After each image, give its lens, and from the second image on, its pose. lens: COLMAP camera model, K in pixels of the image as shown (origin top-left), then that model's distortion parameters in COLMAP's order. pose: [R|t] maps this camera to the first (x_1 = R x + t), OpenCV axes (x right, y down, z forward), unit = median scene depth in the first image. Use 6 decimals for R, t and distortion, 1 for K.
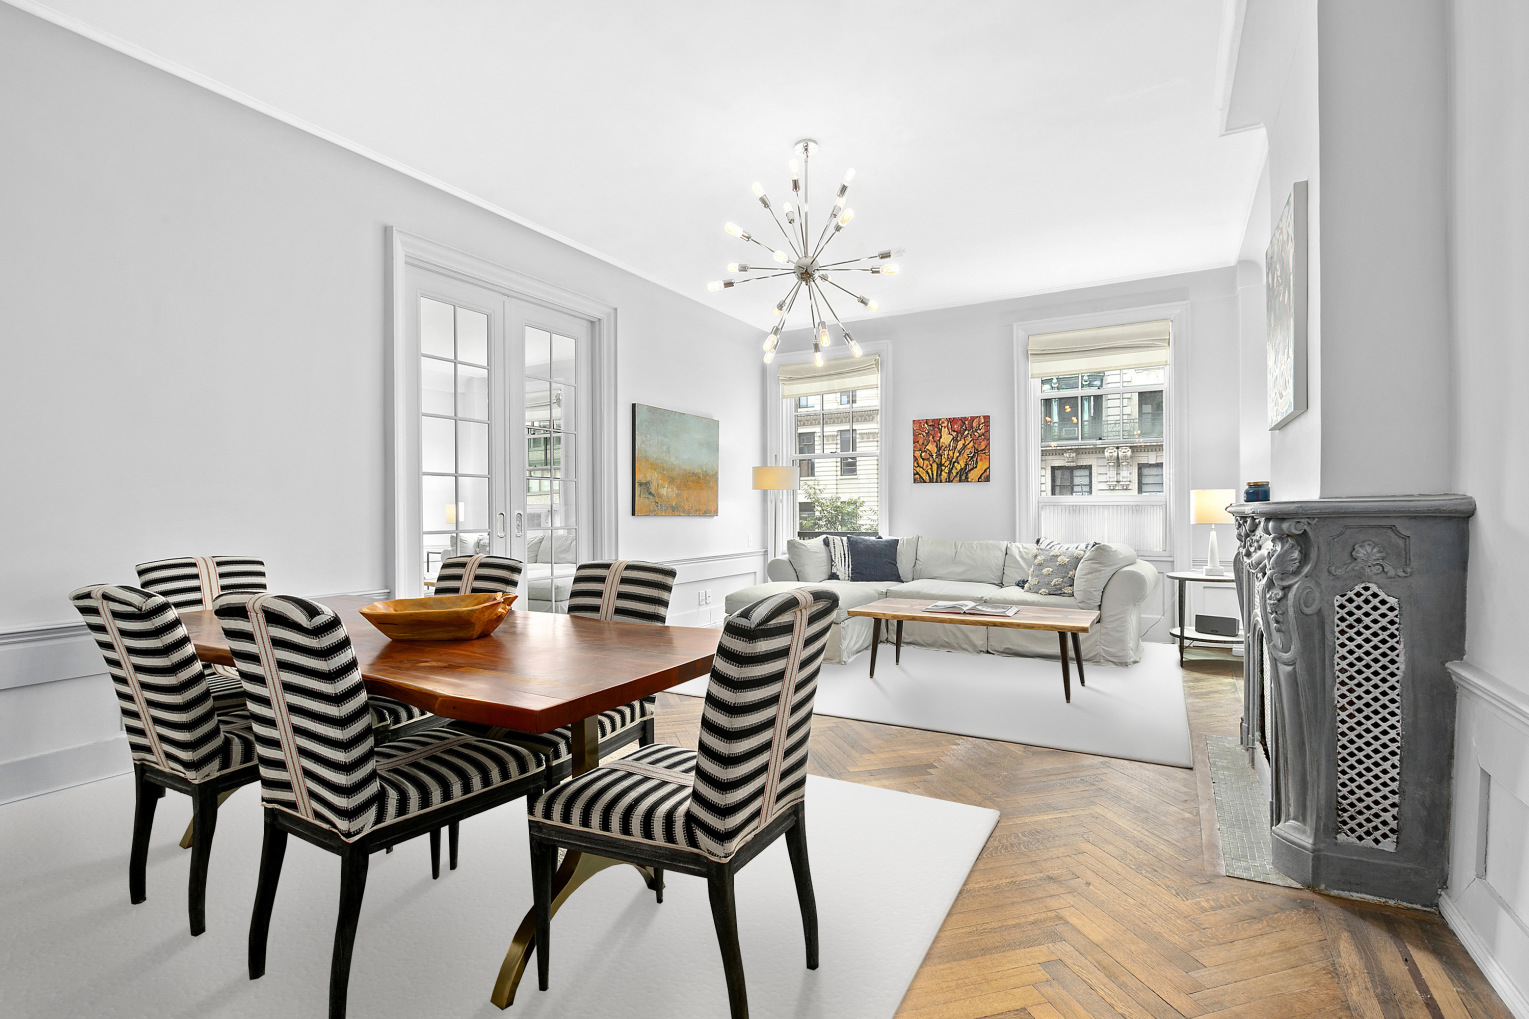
lens RADIAL K [[716.8, 0, 761.3], [0, 716.8, 511.4], [0, 0, 1]] dist [-0.002276, -0.000071]
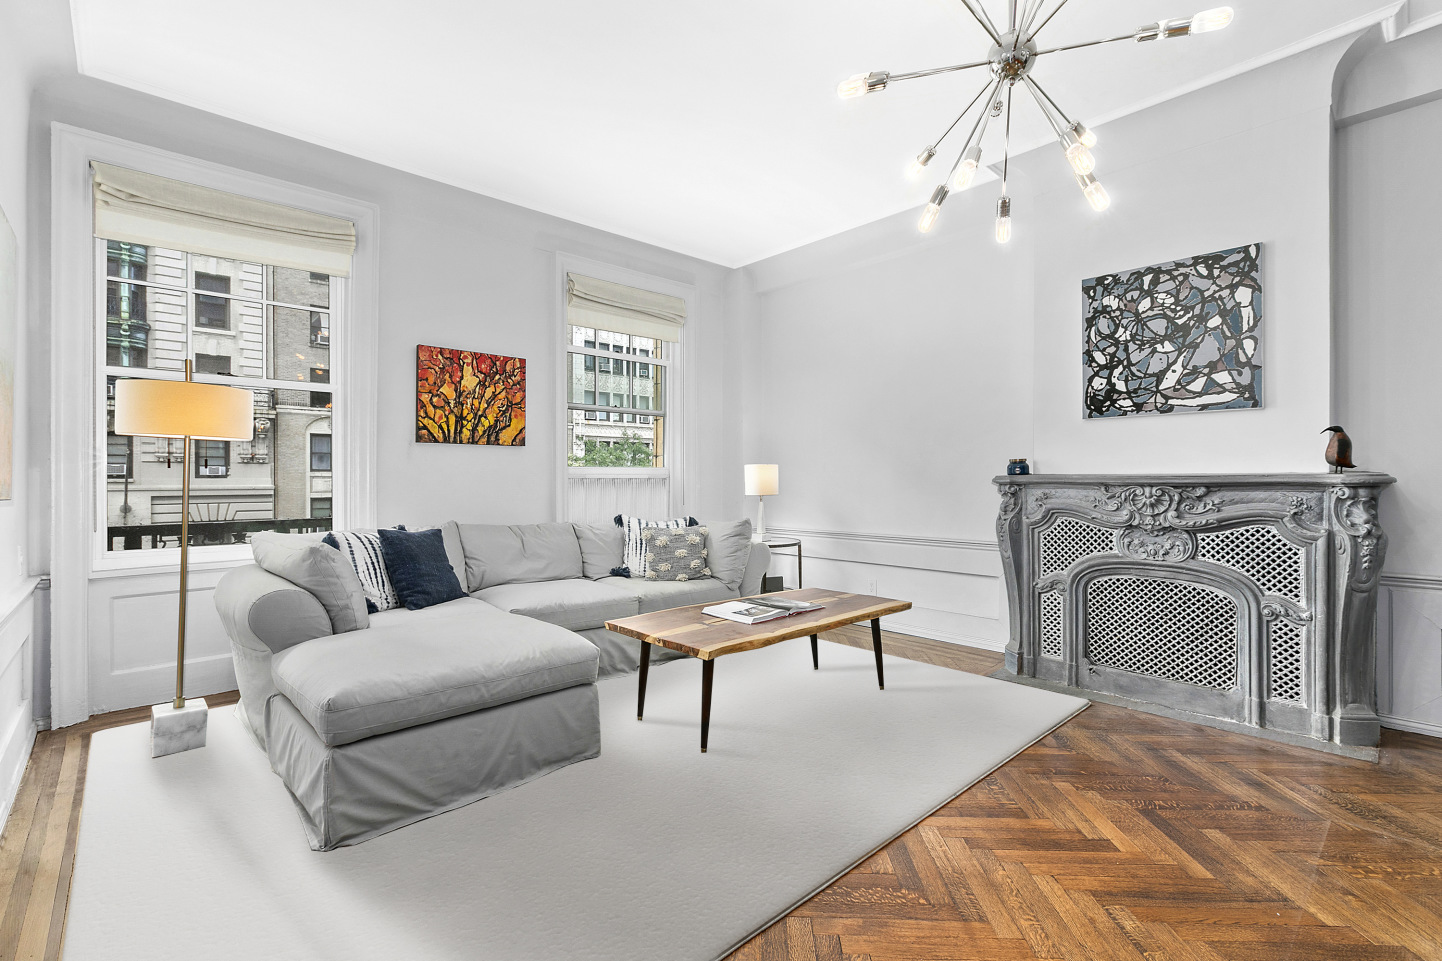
lens RADIAL K [[644.9, 0, 721.9], [0, 644.9, 482.7], [0, 0, 1]] dist [-0.000909, -0.000305]
pose [[0.297408, -0.001315, 0.954750, -0.272418], [0.001583, 0.999998, 0.000885, -0.002678], [-0.954749, 0.001248, 0.297409, 0.585995]]
